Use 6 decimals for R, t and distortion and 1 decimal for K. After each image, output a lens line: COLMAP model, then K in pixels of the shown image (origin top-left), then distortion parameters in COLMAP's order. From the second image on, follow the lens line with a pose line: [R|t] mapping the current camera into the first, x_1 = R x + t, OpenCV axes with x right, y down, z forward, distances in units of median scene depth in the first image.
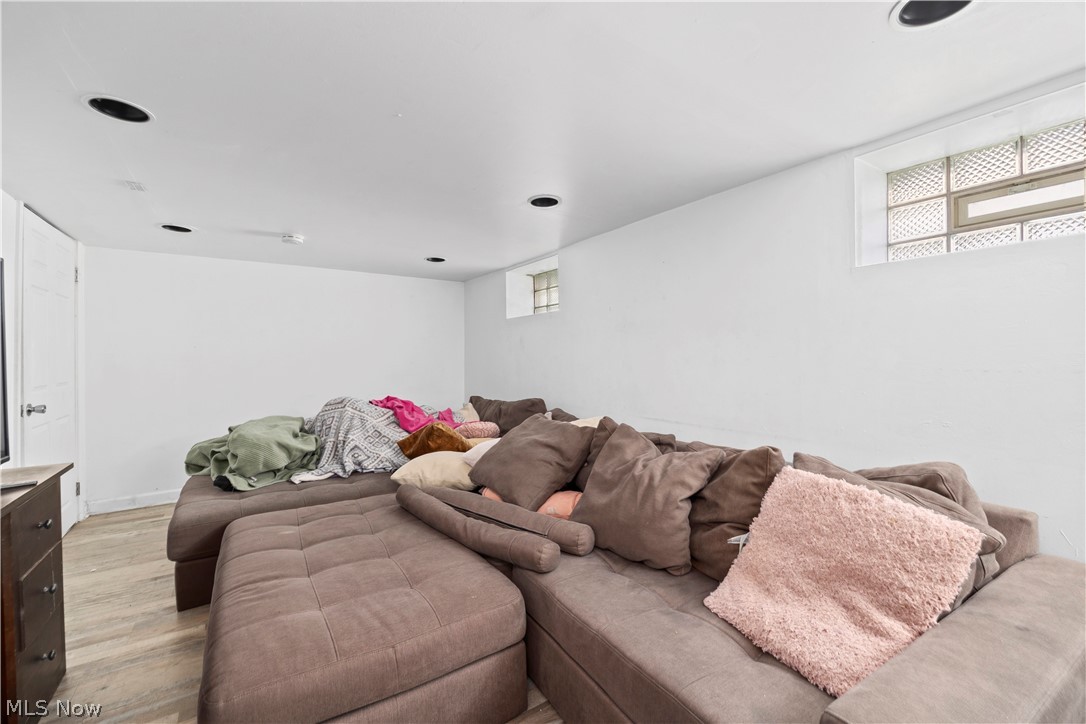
lens RADIAL K [[456.7, 0, 543.0], [0, 456.7, 362.0], [0, 0, 1]] dist [-0.012777, 0.000104]
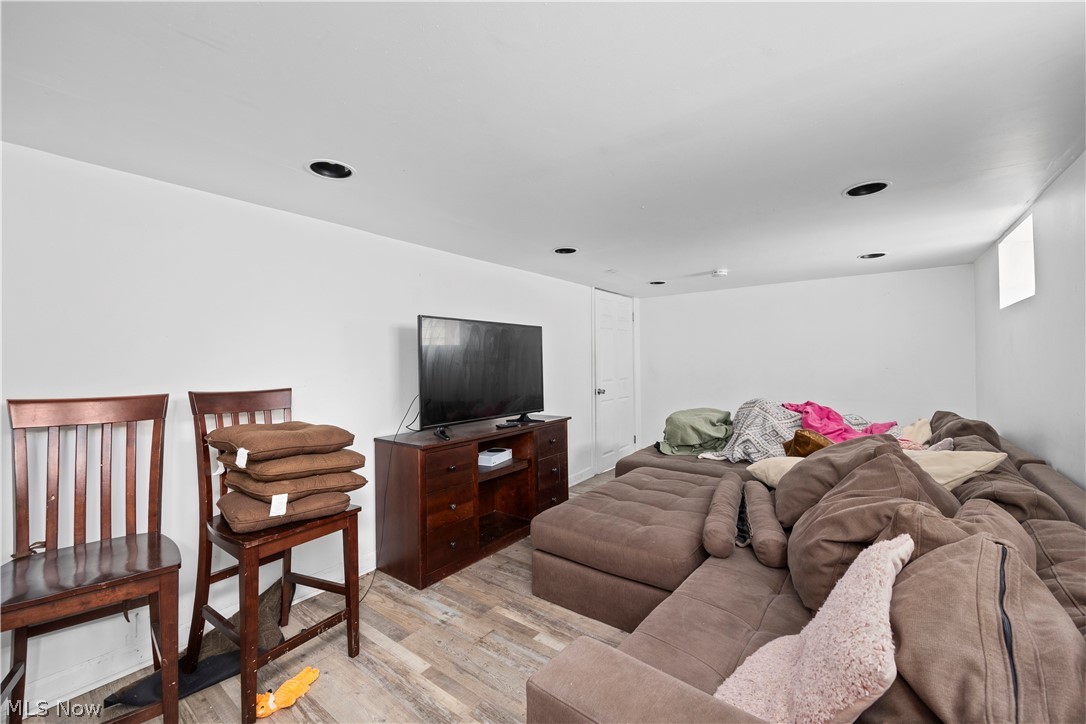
lens RADIAL K [[418.4, 0, 541.2], [0, 418.4, 364.5], [0, 0, 1]] dist [-0.001657, -0.000127]
pose [[0.357051, 0.000348, -0.934085, 0.429289], [-0.005303, 0.999985, -0.001655, -0.006219], [0.934070, 0.005544, 0.357048, 0.112420]]
